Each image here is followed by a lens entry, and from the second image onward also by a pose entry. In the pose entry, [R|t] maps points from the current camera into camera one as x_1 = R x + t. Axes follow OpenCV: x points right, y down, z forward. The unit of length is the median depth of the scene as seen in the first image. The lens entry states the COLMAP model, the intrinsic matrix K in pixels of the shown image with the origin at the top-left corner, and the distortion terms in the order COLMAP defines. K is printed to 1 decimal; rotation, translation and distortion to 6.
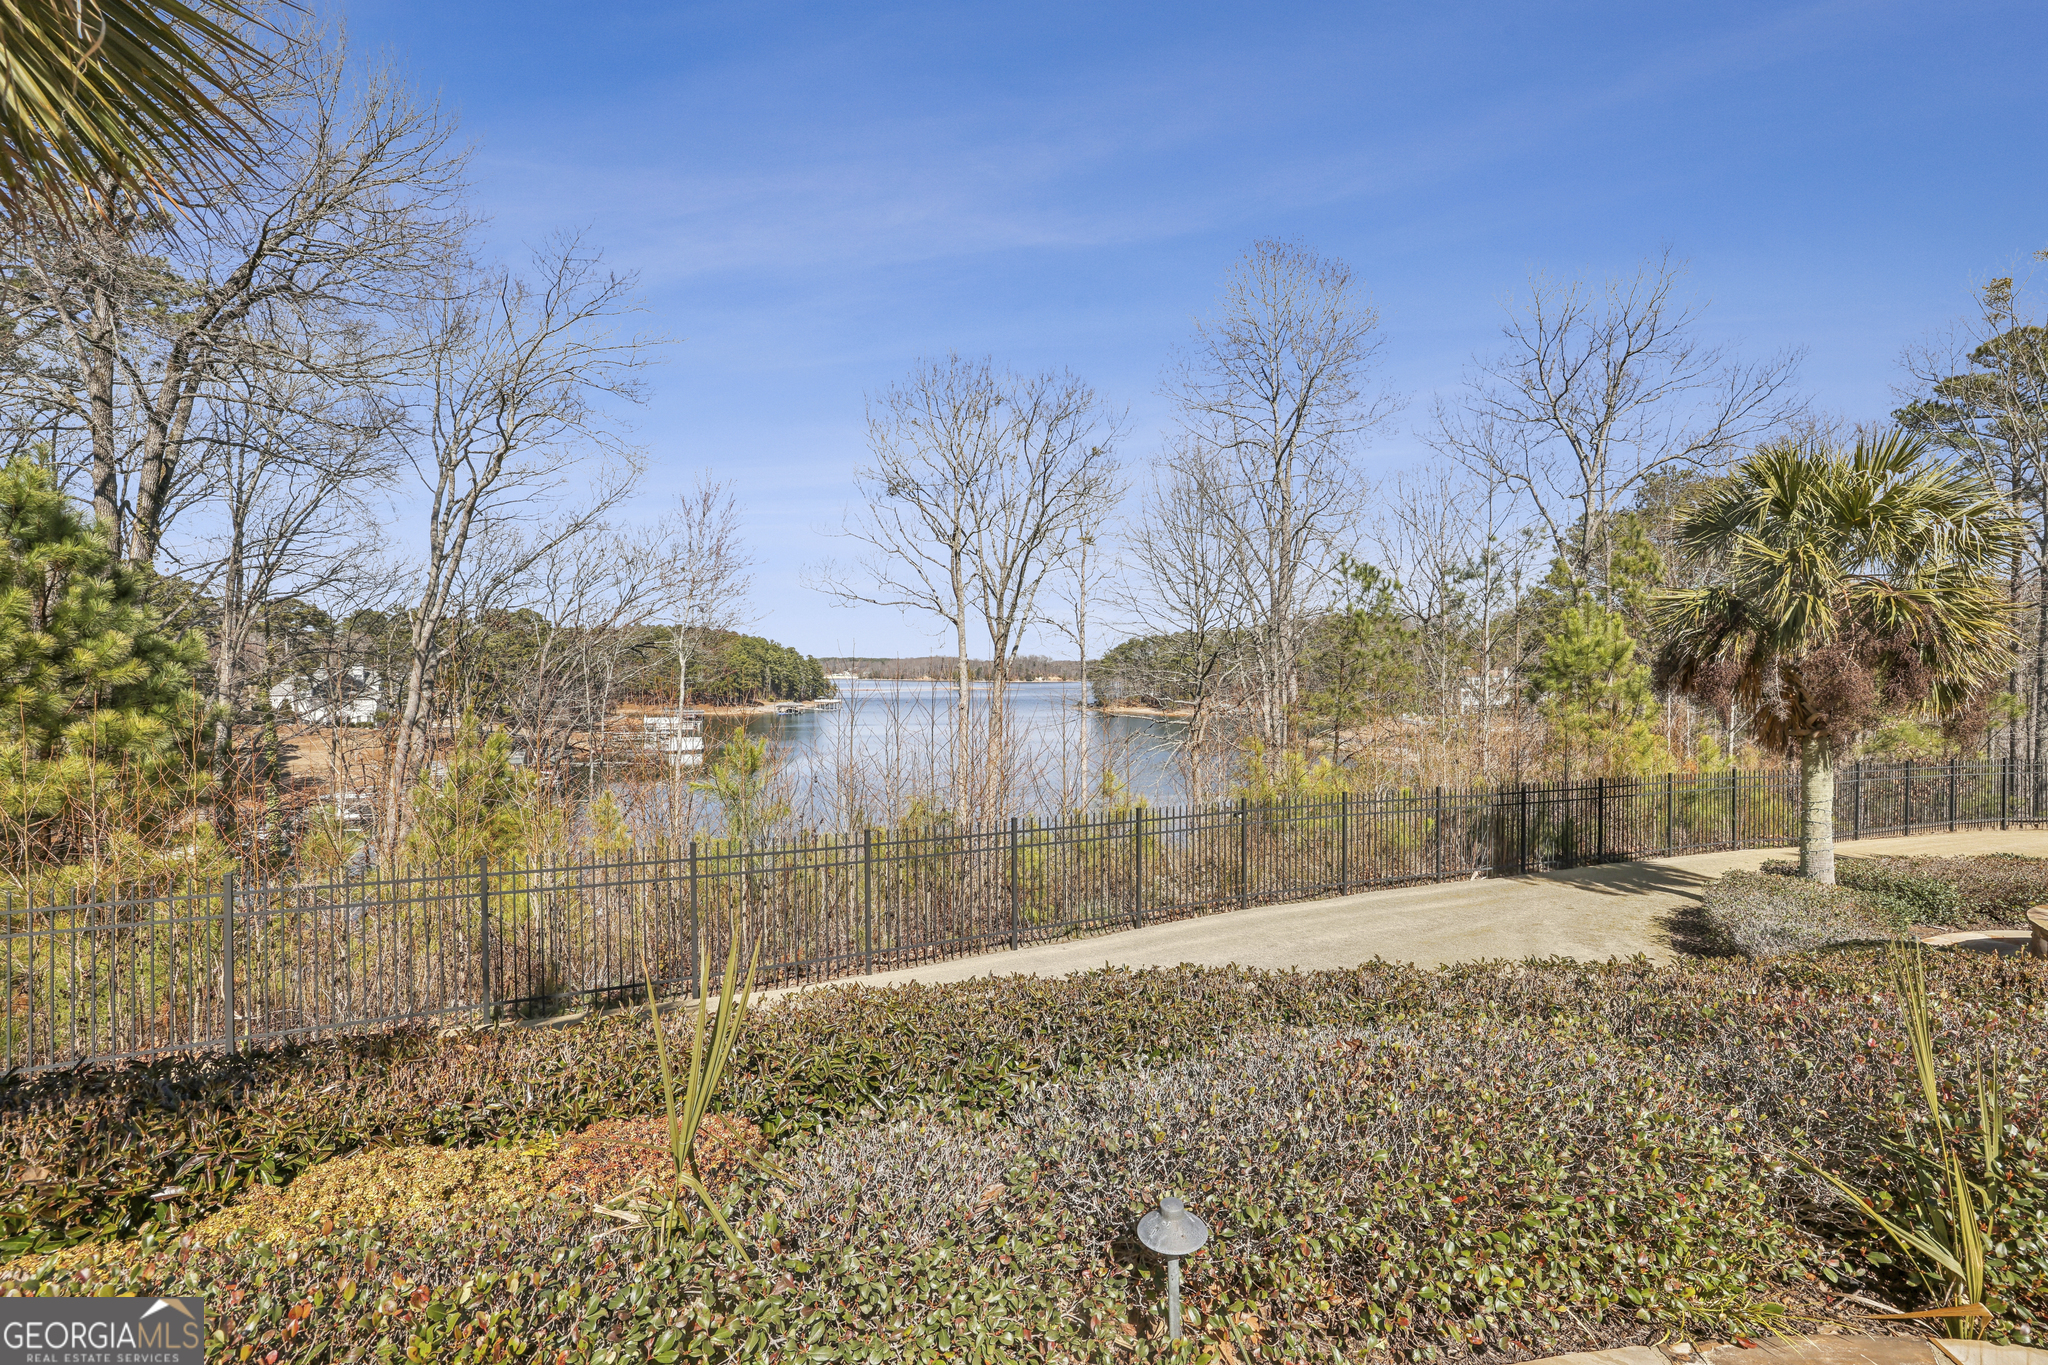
lens RADIAL K [[904.7, 0, 1023.5], [0, 904.7, 673.4], [0, 0, 1]] dist [-0.021243, 0.006738]
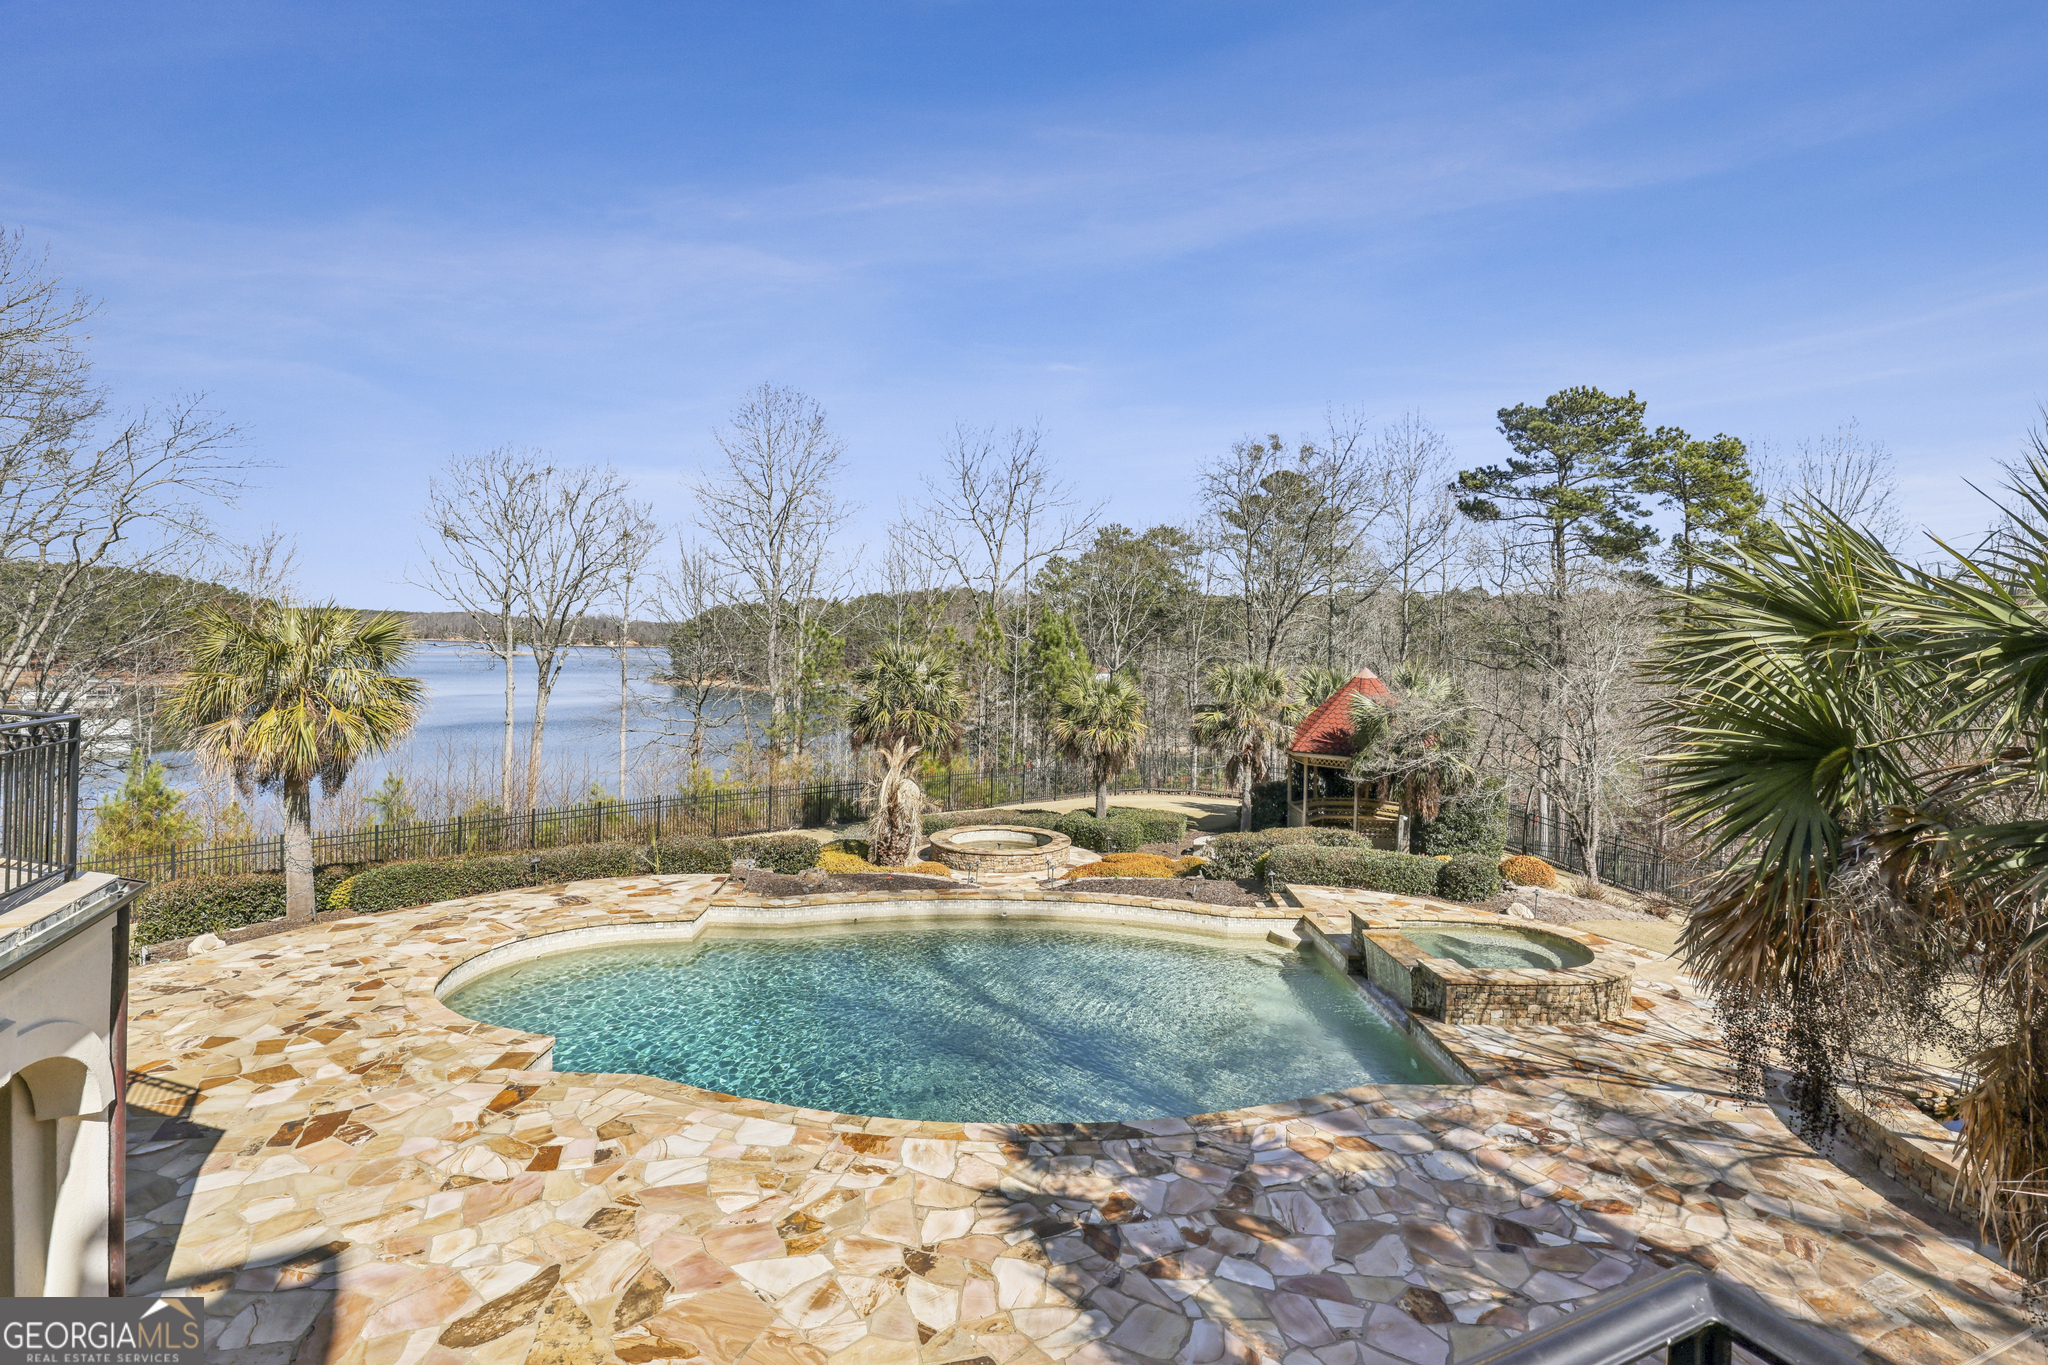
lens RADIAL K [[985.2, 0, 1043.9], [0, 985.2, 636.1], [0, 0, 1]] dist [-0.014352, 0.000184]
pose [[0.907630, 0.030030, 0.418695, 0.030613], [-0.028796, 0.999542, -0.009268, -0.080383], [-0.418782, -0.003645, 0.908080, -0.491959]]
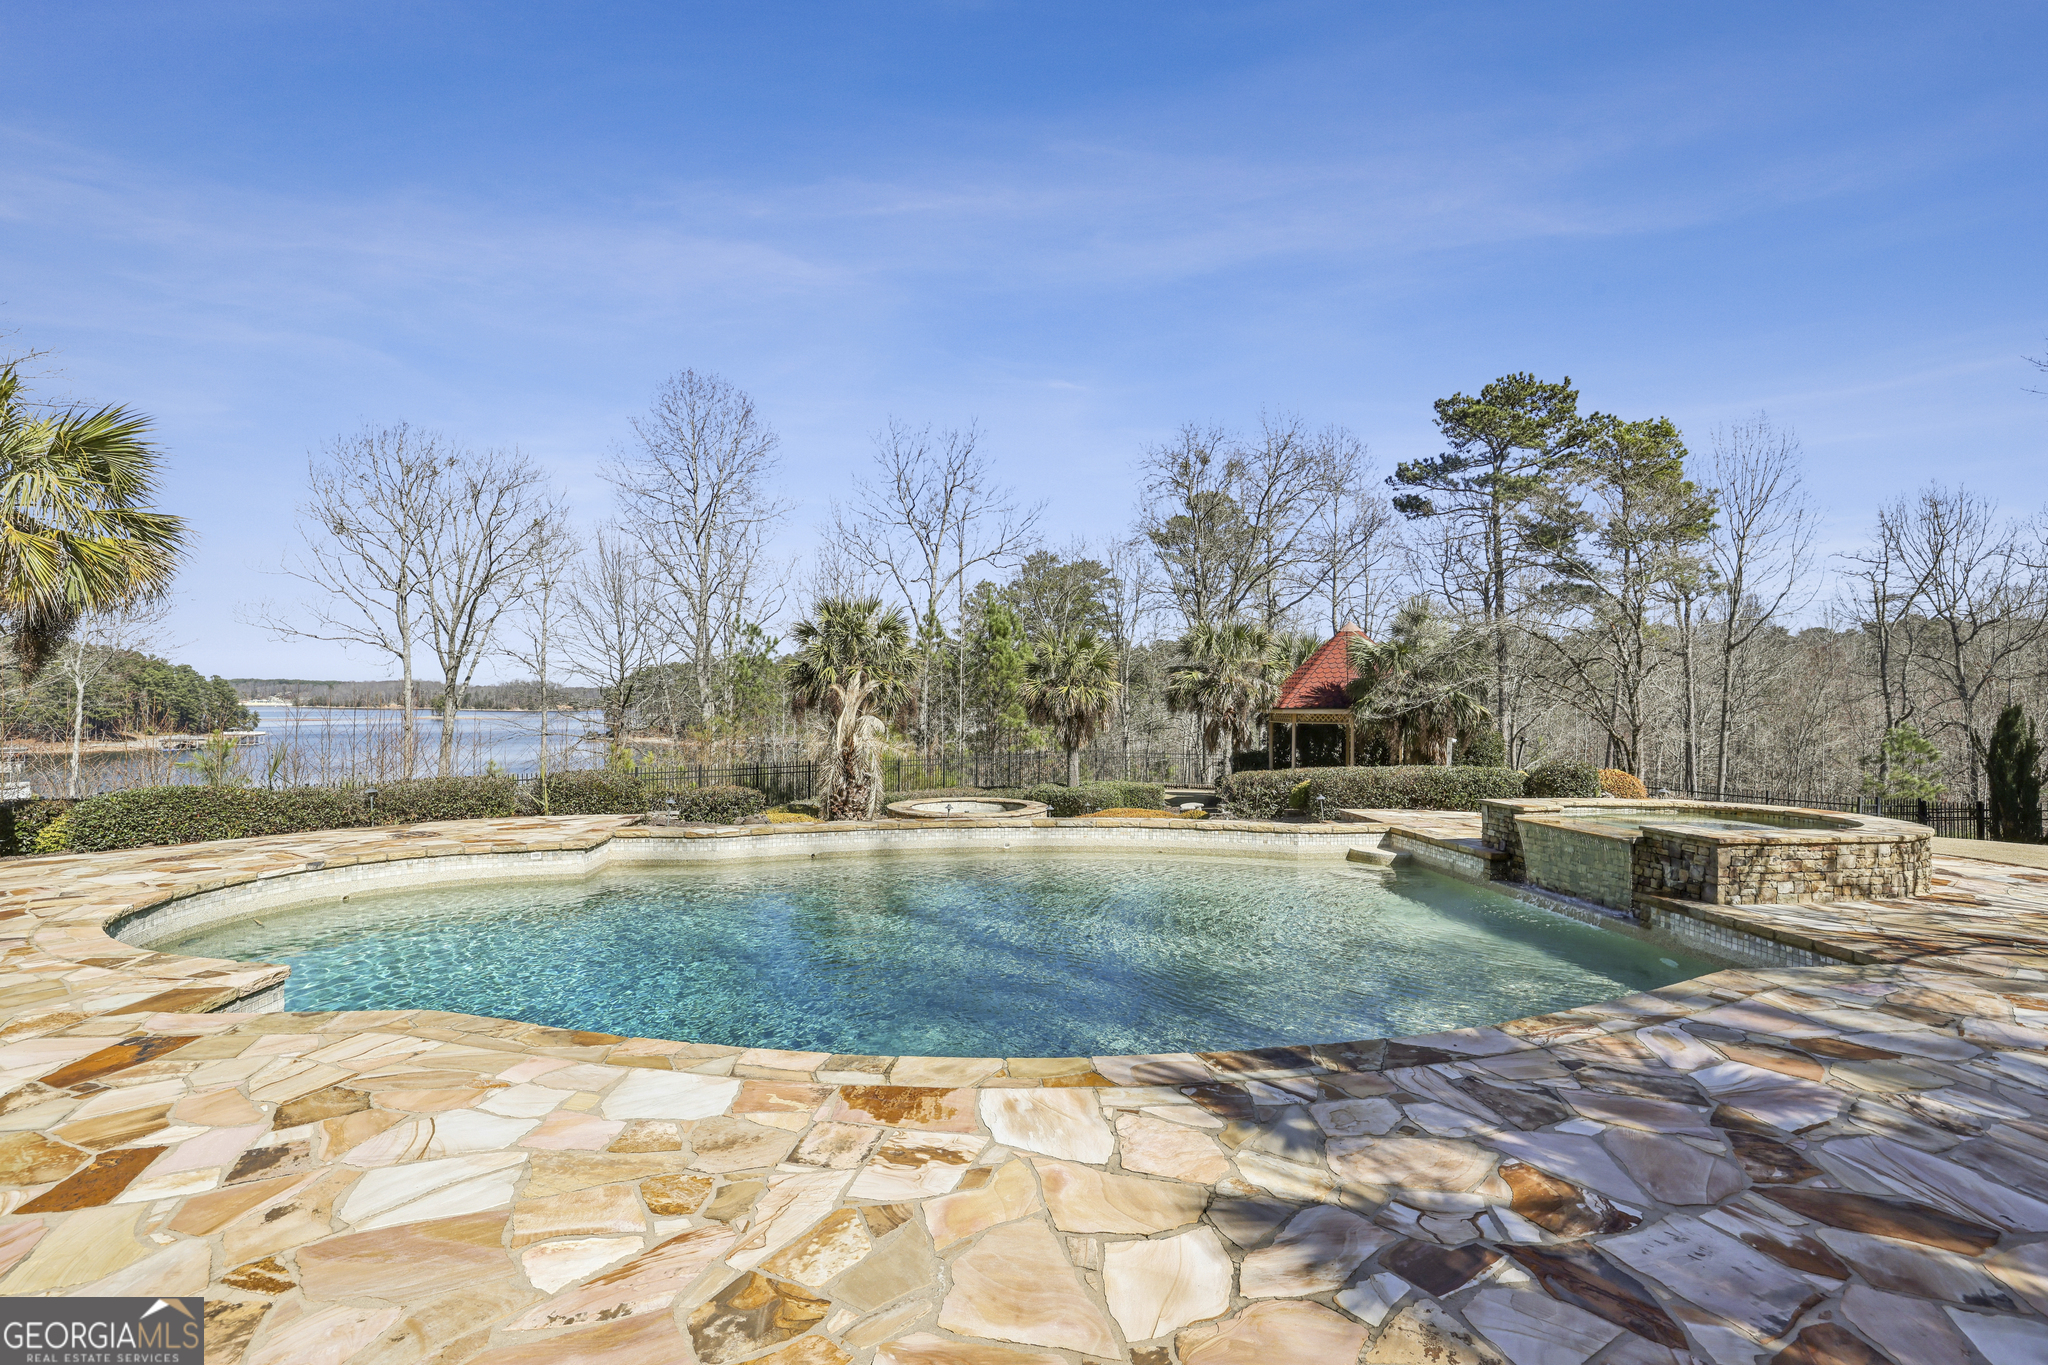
lens RADIAL K [[904.7, 0, 1031.3], [0, 904.7, 699.8], [0, 0, 1]] dist [-0.021243, 0.006738]
pose [[0.872770, 0.009541, 0.488039, 0.059964], [-0.007718, 0.999954, -0.005746, 0.001031], [-0.488071, 0.001248, 0.872803, -0.345975]]
